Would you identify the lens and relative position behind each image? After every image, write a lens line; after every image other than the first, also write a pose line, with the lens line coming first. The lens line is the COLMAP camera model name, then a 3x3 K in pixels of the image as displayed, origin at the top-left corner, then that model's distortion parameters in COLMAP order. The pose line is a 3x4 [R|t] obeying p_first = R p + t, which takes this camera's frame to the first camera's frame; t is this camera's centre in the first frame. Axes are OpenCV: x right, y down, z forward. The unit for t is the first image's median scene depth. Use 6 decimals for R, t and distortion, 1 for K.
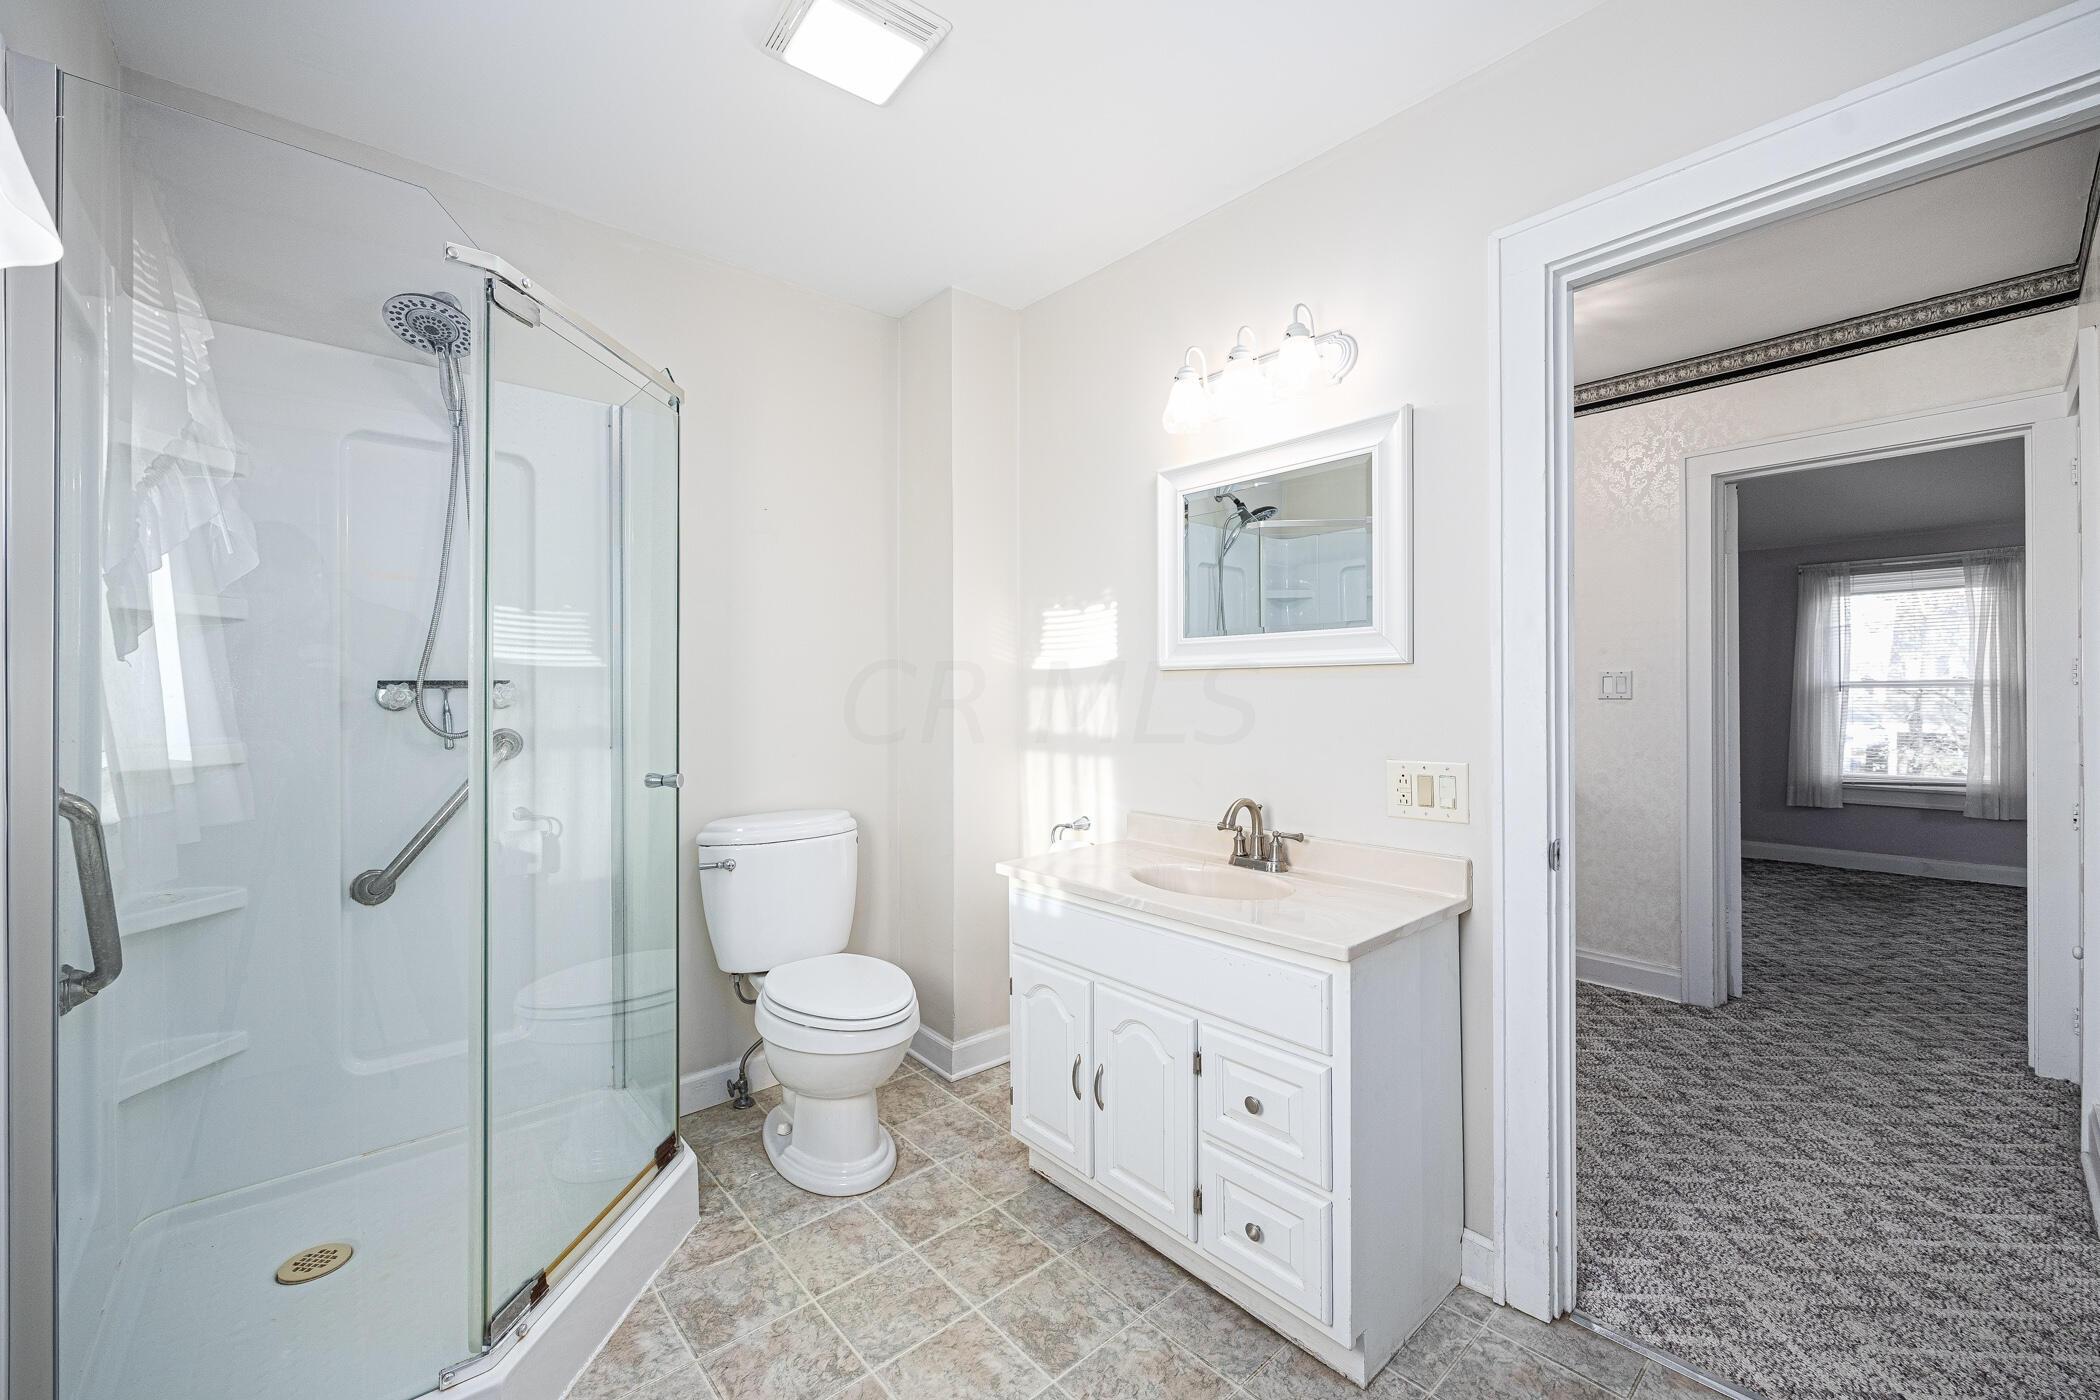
lens RADIAL K [[824.2, 0, 1044.3], [0, 824.2, 695.3], [0, 0, 1]] dist [-0.002669, -0.000079]
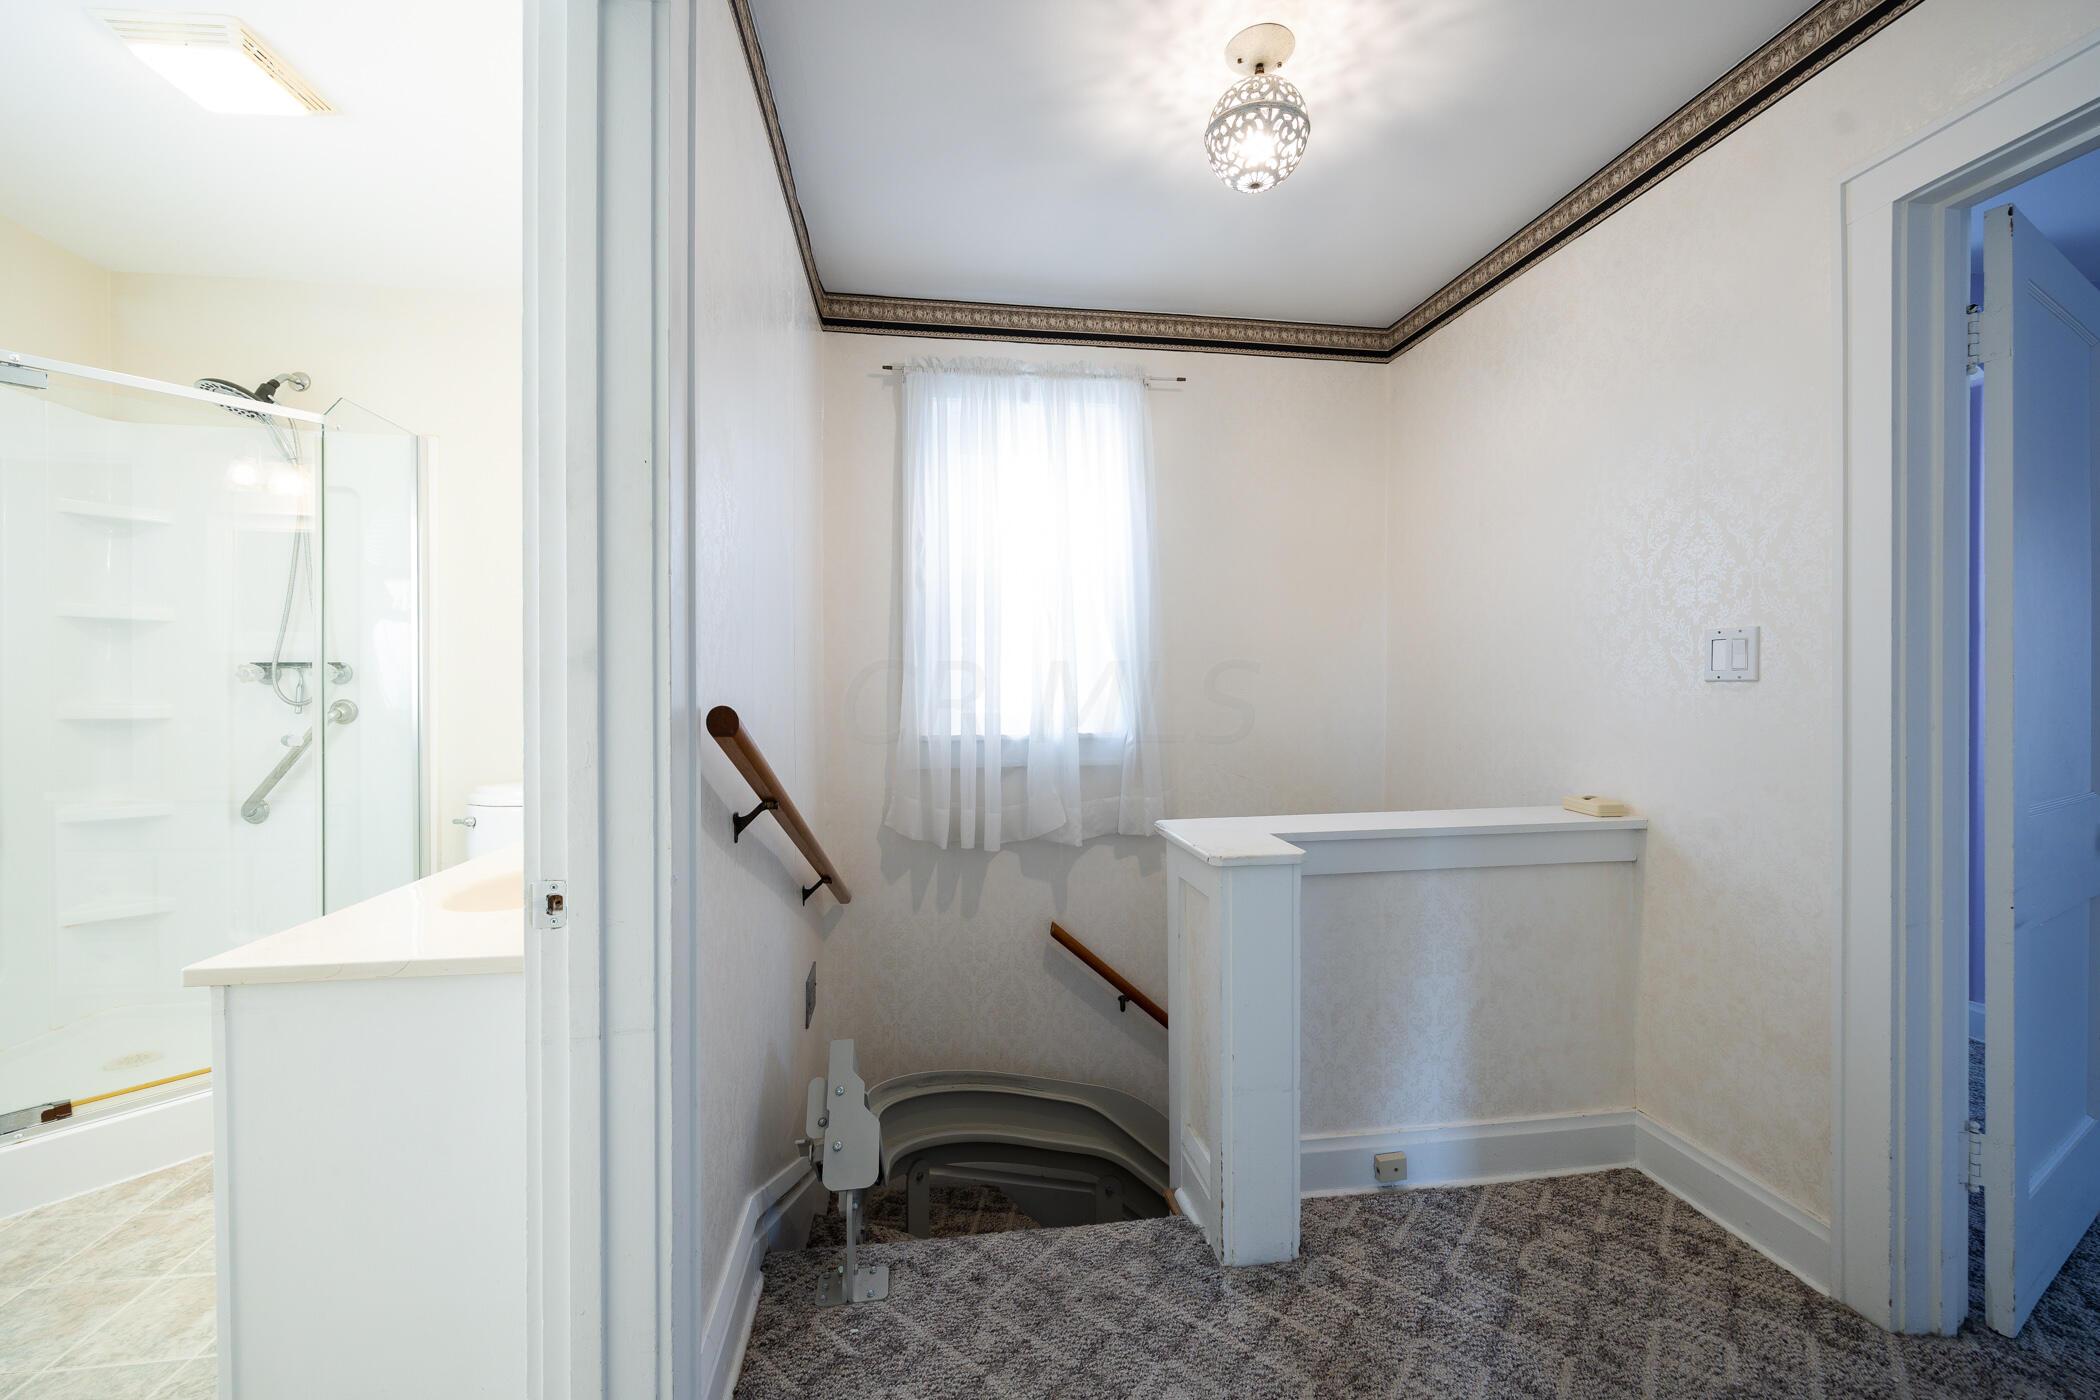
lens RADIAL K [[824.2, 0, 1047.7], [0, 824.2, 691.8], [0, 0, 1]] dist [-0.002669, -0.000079]
pose [[0.840682, 0.007207, -0.541481, 0.984129], [-0.003775, 0.999965, 0.007449, 0.015346], [0.541516, -0.004218, 0.840680, 0.512317]]
